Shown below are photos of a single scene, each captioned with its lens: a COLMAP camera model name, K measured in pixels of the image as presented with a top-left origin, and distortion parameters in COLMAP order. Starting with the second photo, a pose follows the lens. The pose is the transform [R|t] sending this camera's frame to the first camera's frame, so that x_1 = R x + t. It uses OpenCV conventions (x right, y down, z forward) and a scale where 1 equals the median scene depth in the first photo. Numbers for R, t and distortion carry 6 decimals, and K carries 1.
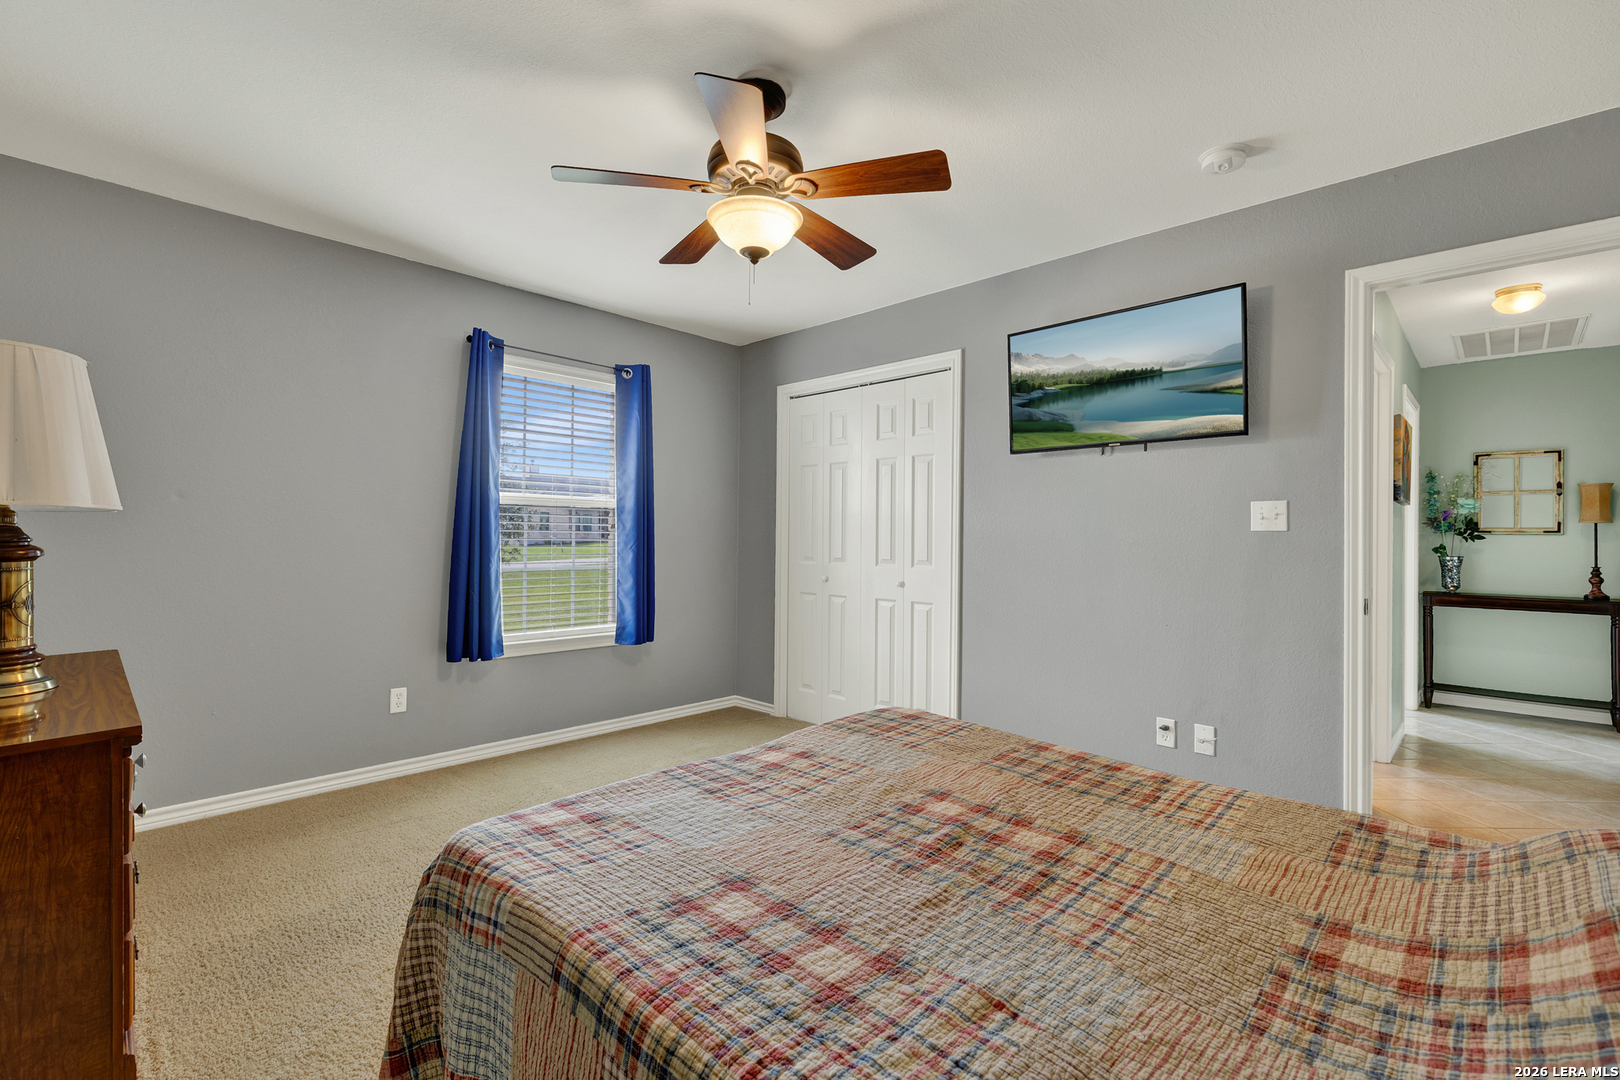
lens RADIAL K [[742.3, 0, 796.9], [0, 742.3, 536.1], [0, 0, 1]] dist [-0.003232, 0.012822]
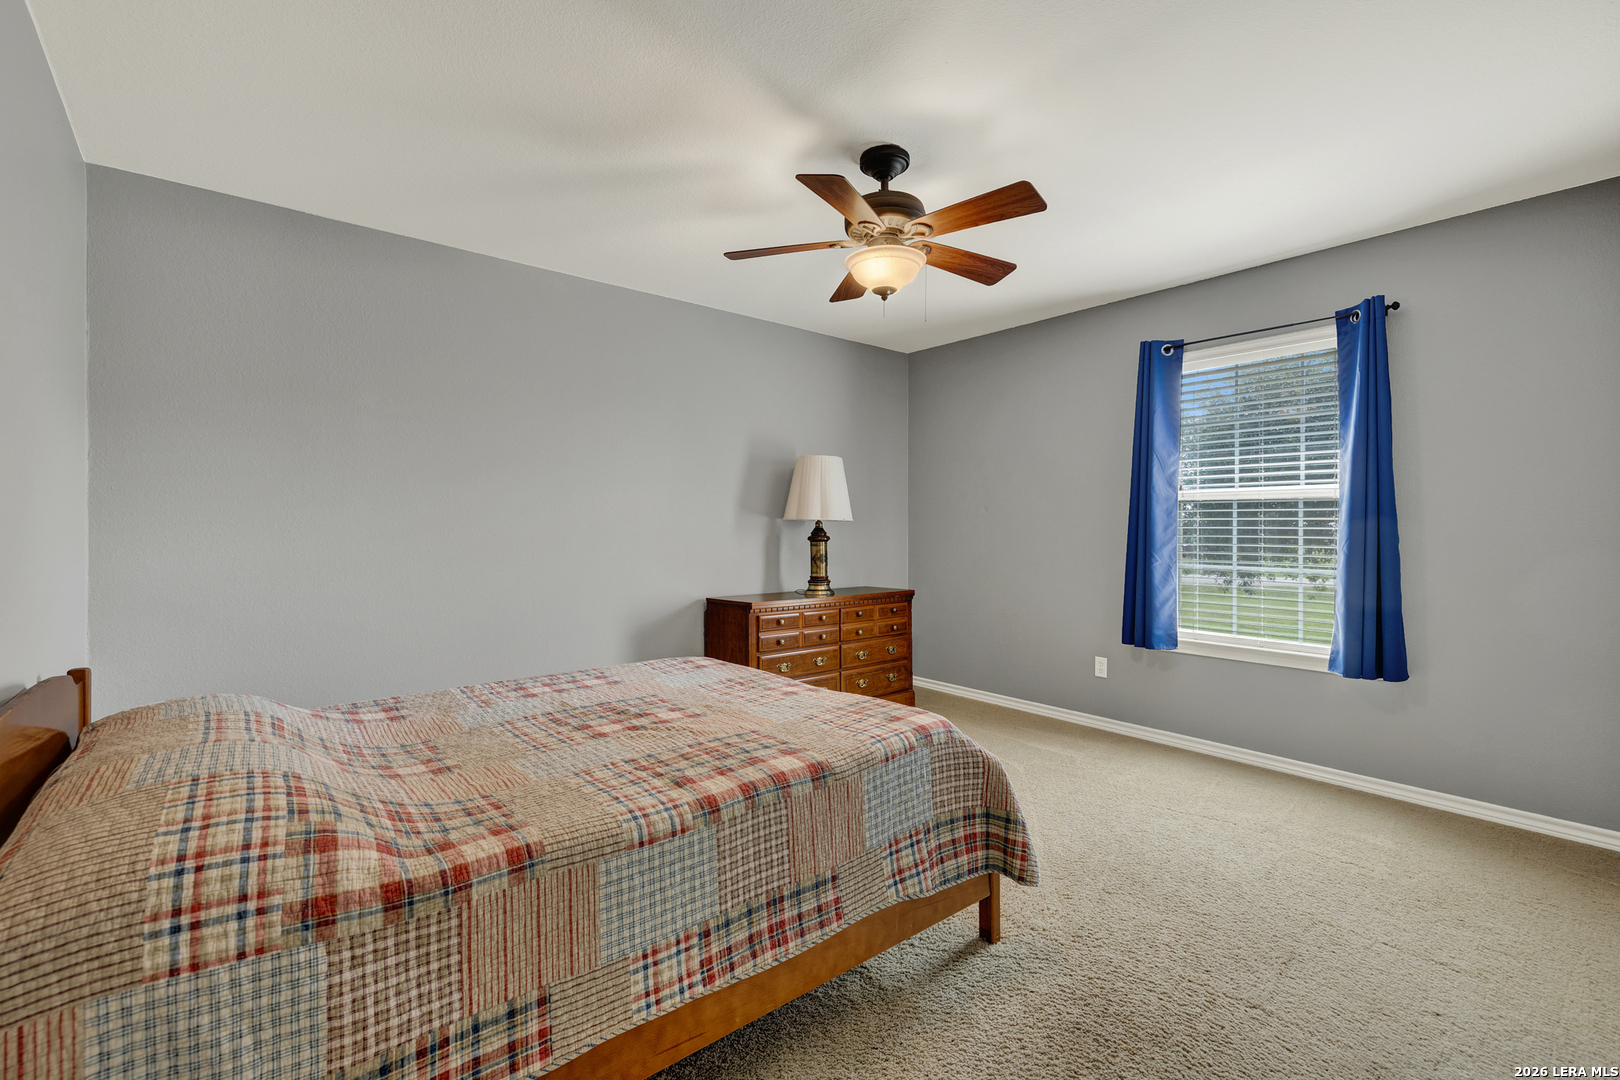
lens RADIAL K [[742.3, 0, 796.9], [0, 742.3, 536.1], [0, 0, 1]] dist [-0.003232, 0.012822]
pose [[-0.150804, -0.001687, -0.988562, 0.689532], [-0.006437, 0.999979, -0.000724, 0.008721], [0.988543, 0.006254, -0.150812, 0.635164]]
